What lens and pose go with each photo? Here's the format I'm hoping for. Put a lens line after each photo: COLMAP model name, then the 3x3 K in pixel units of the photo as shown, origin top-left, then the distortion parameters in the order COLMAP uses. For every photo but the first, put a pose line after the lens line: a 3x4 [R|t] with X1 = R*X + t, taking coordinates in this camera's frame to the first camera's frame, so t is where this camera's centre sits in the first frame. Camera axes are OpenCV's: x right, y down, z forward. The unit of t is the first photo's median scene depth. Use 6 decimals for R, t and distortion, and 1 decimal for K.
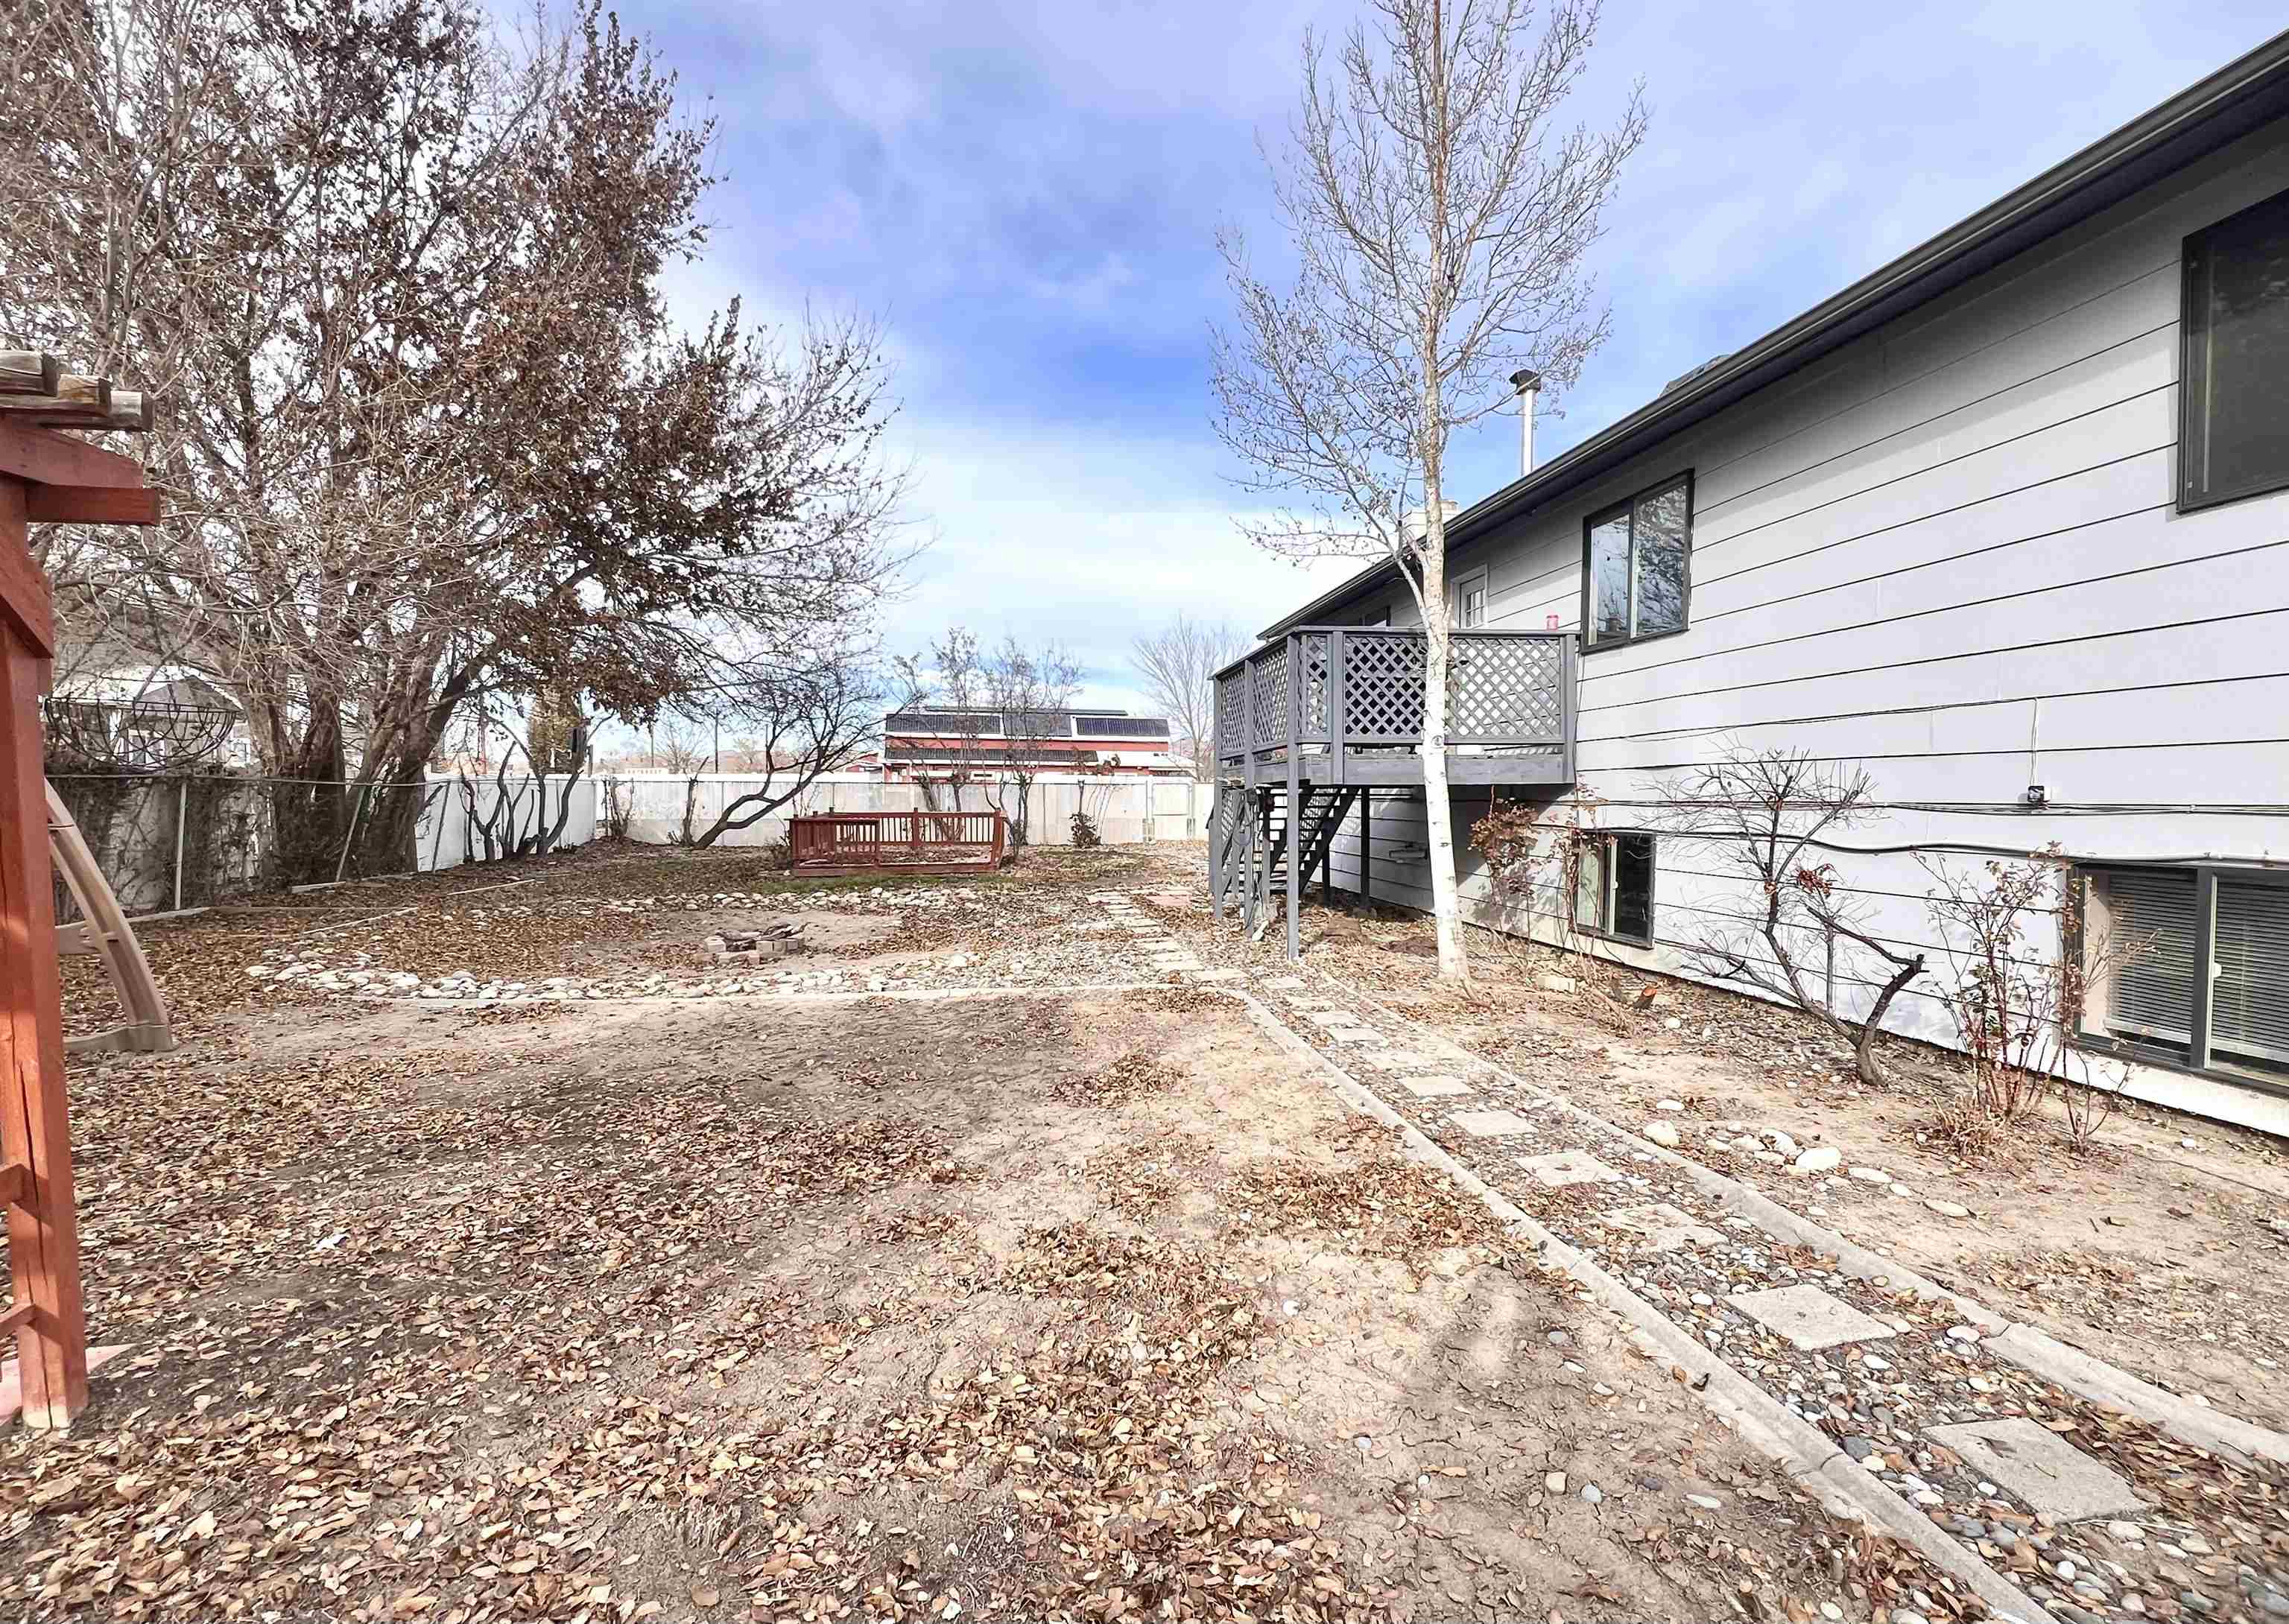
lens RADIAL K [[1077.7, 0, 1152.6], [0, 1077.7, 829.4], [0, 0, 1]] dist [-0.001518, -0.000315]
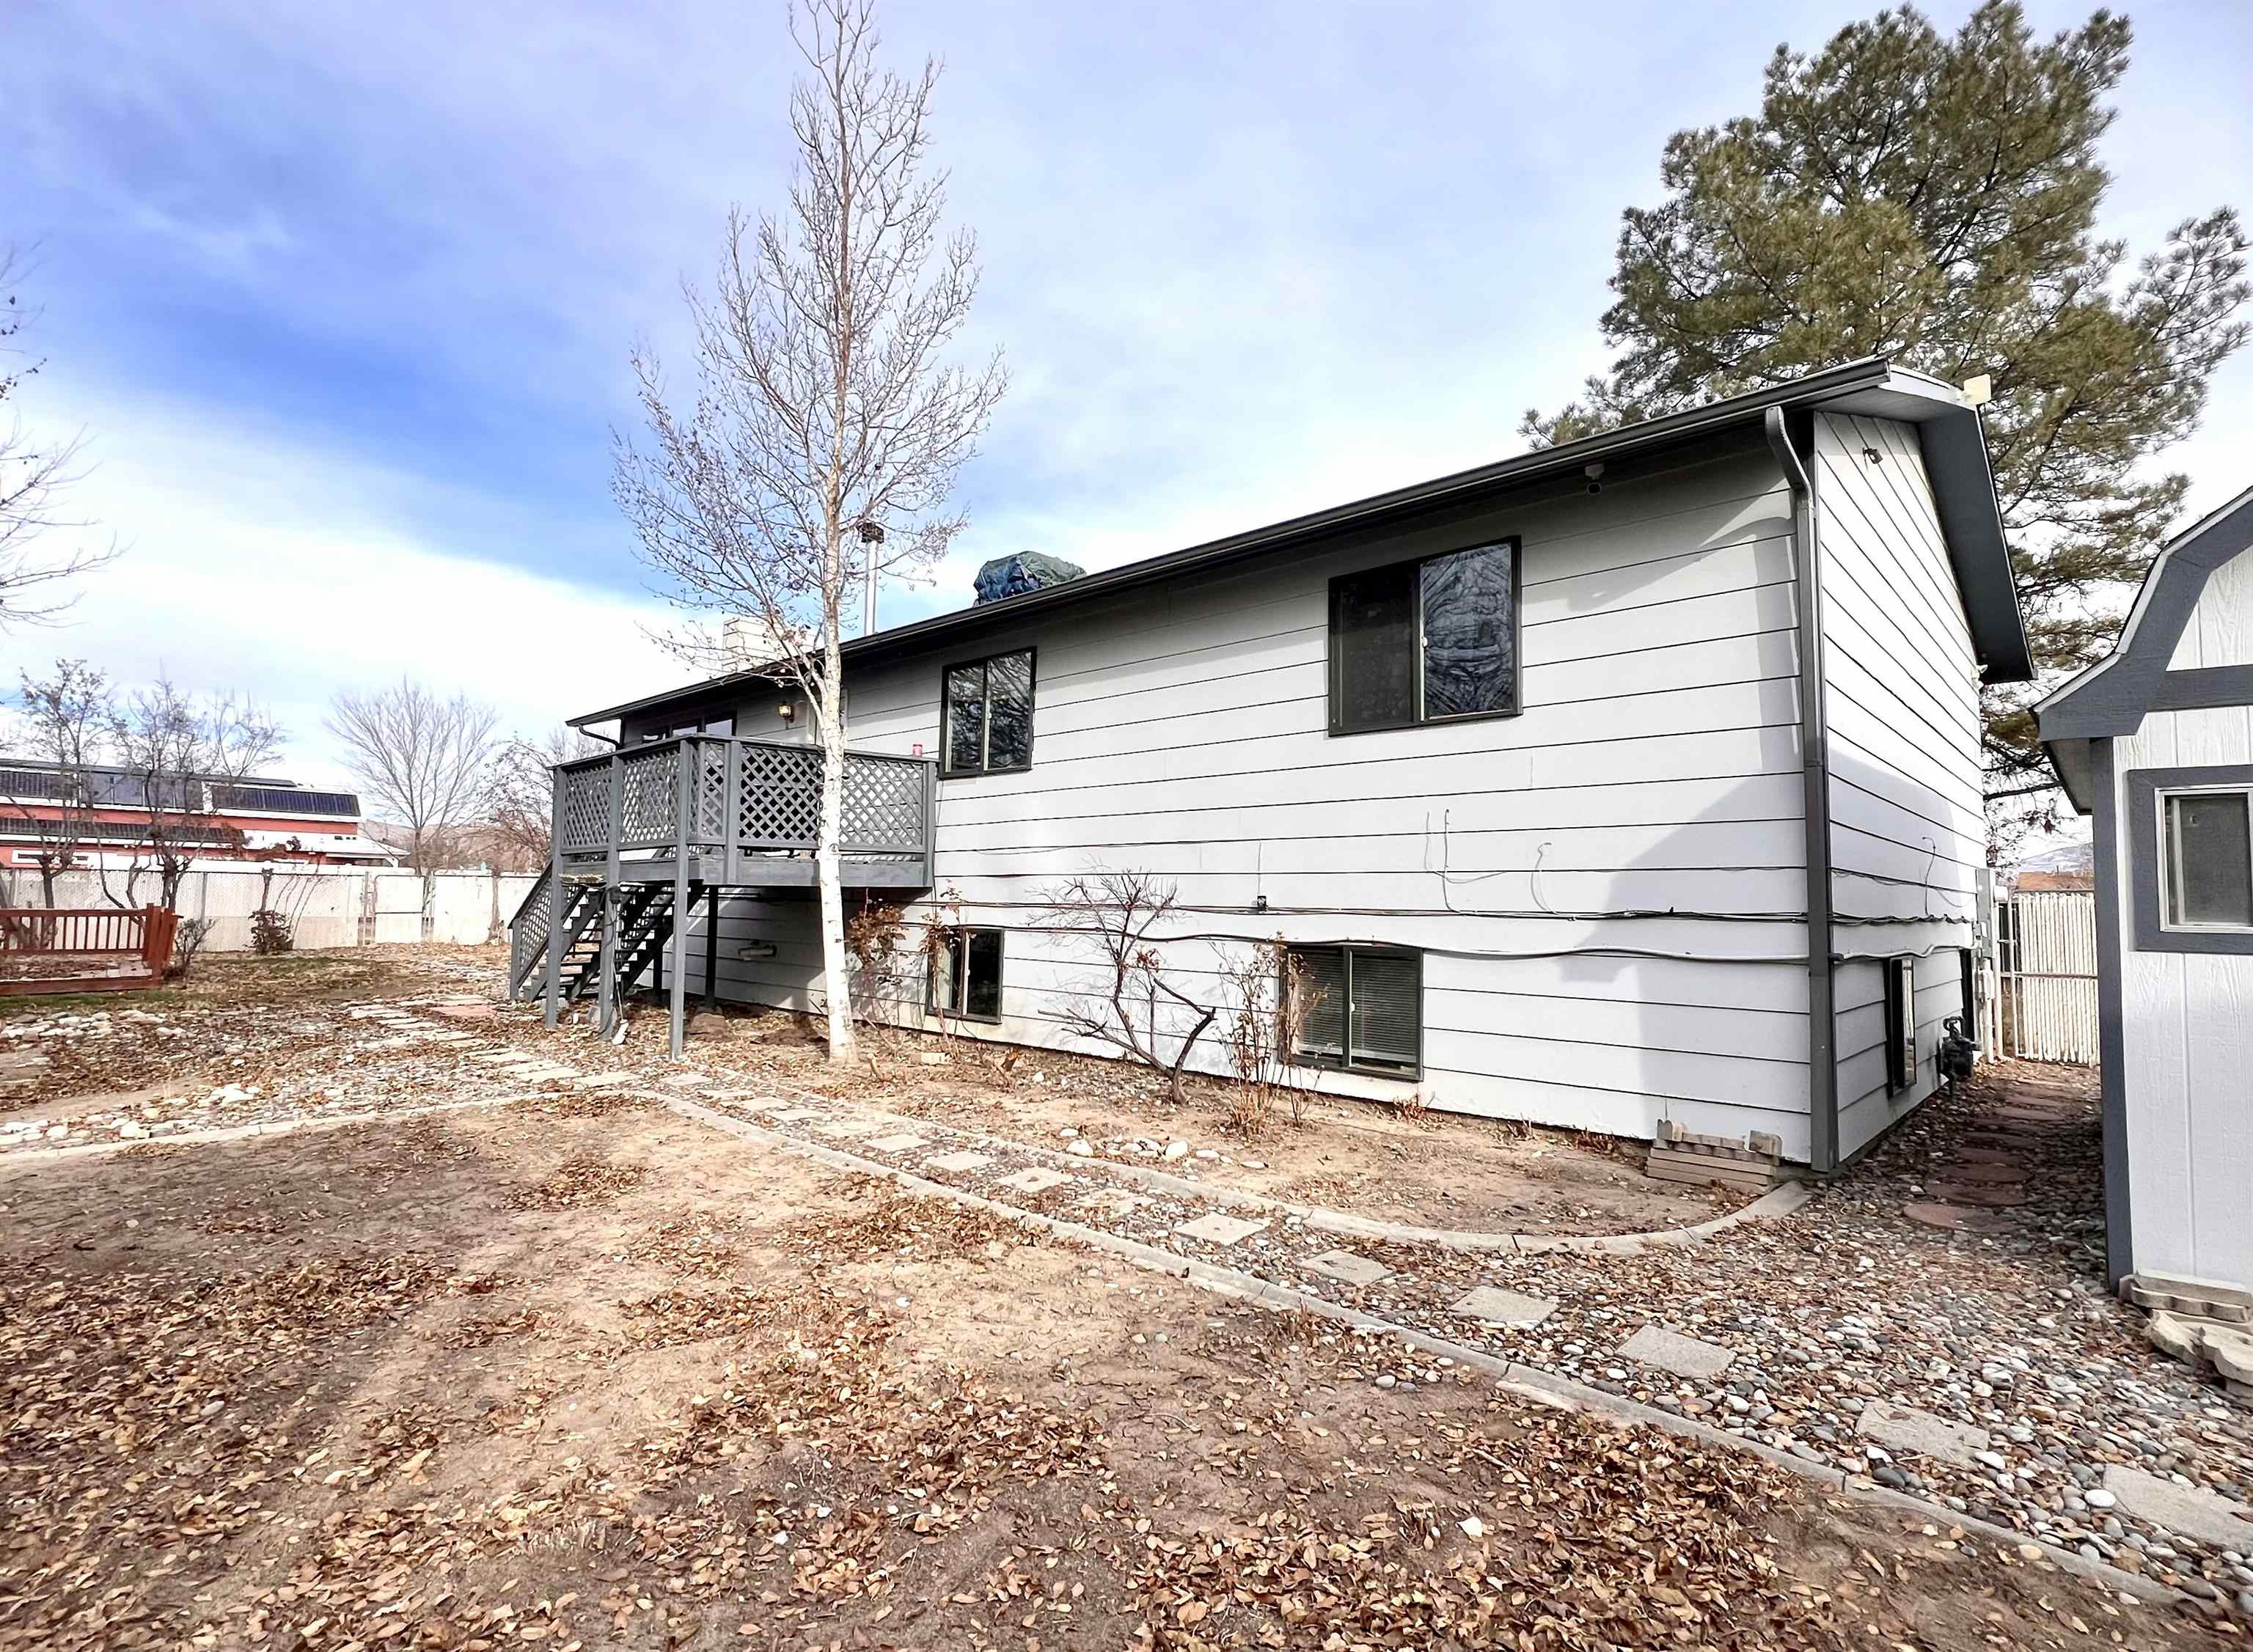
lens RADIAL K [[1092.3, 0, 1126.5], [0, 1092.3, 826.0], [0, 0, 1]] dist [0.002156, -0.000401]
pose [[0.798187, 0.049175, 0.600399, -0.207642], [0.006951, 0.995844, -0.090805, 0.000587], [-0.602369, 0.076653, 0.794529, -0.104157]]
